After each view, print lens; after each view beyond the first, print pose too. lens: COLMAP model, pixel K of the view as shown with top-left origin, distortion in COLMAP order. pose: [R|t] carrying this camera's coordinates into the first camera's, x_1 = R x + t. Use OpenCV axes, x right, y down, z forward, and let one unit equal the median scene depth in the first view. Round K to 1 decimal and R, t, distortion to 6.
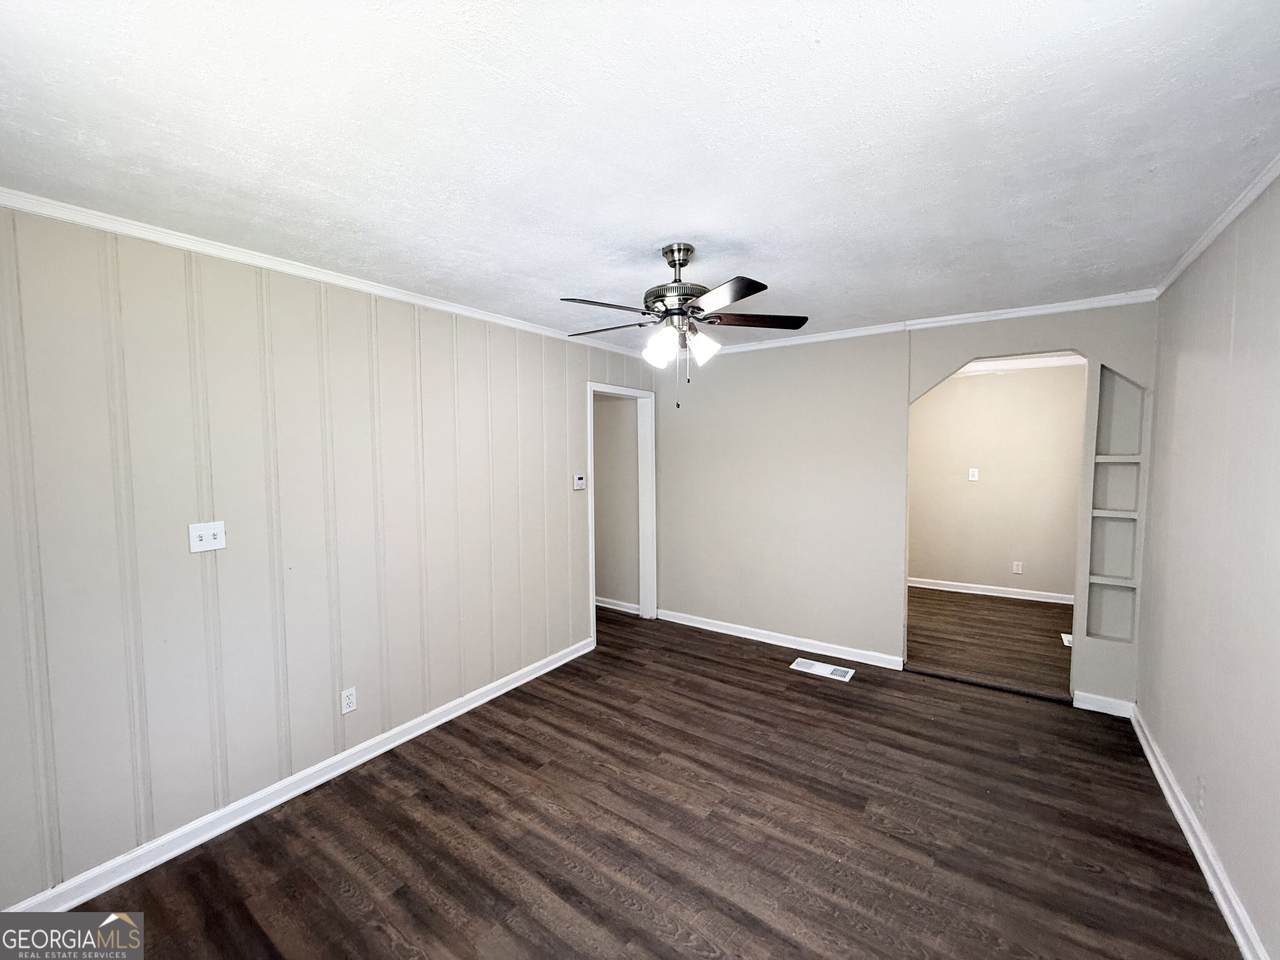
lens RADIAL K [[511.0, 0, 641.8], [0, 511.0, 479.4], [0, 0, 1]] dist [-0.000607, 0.000355]
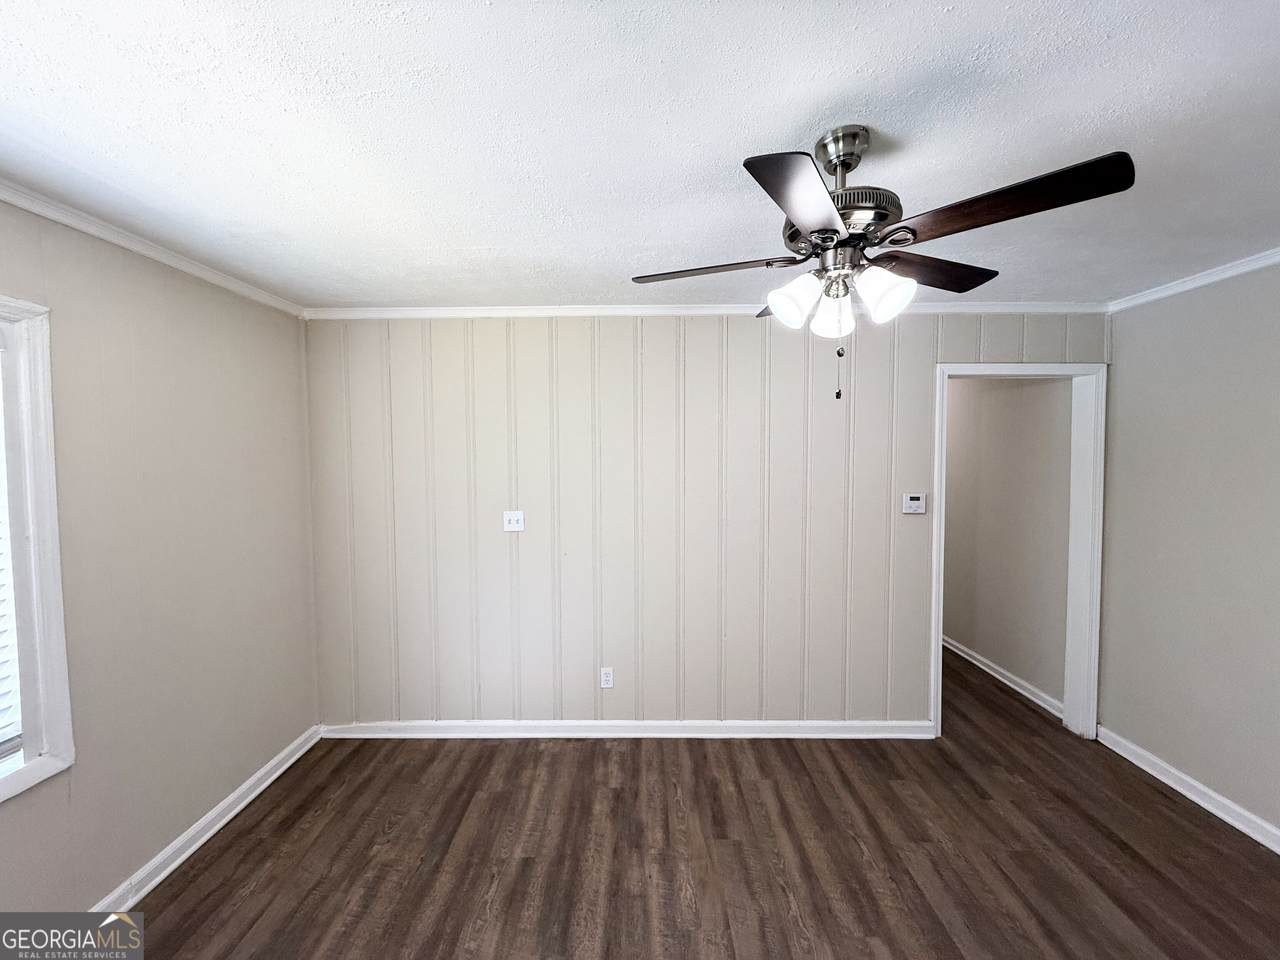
lens RADIAL K [[511.0, 0, 638.0], [0, 511.0, 480.3], [0, 0, 1]] dist [-0.000607, 0.000355]
pose [[0.568480, 0.044147, -0.821512, 0.365503], [-0.049329, 0.998592, 0.019528, -0.032448], [0.821217, 0.029423, 0.569857, 0.371227]]
